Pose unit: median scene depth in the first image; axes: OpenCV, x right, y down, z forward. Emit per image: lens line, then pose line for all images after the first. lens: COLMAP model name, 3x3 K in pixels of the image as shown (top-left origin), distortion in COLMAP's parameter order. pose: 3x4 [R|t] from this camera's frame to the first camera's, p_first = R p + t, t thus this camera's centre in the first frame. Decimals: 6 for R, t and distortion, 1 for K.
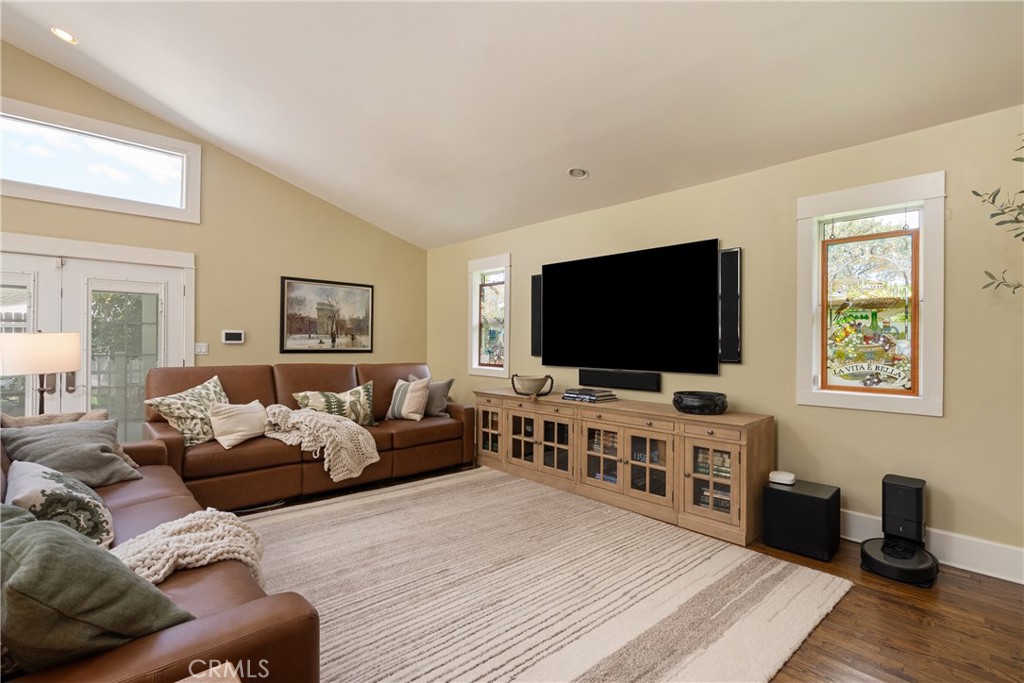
lens RADIAL K [[468.9, 0, 508.0], [0, 468.9, 343.6], [0, 0, 1]] dist [-0.004608, 0.001372]
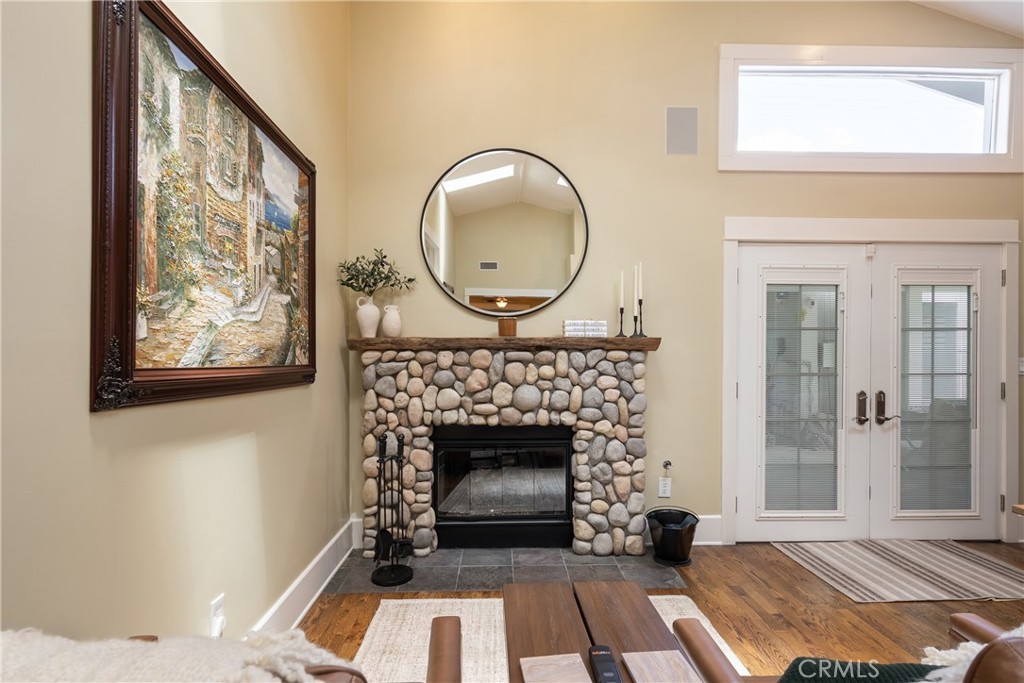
lens RADIAL K [[518.5, 0, 515.1], [0, 518.5, 352.0], [0, 0, 1]] dist [0.000193, 0.000766]
pose [[0.753864, -0.003795, -0.657019, -0.939330], [-0.000580, 0.999979, -0.006443, -0.004276], [0.657030, 0.005238, 0.753846, -0.006944]]
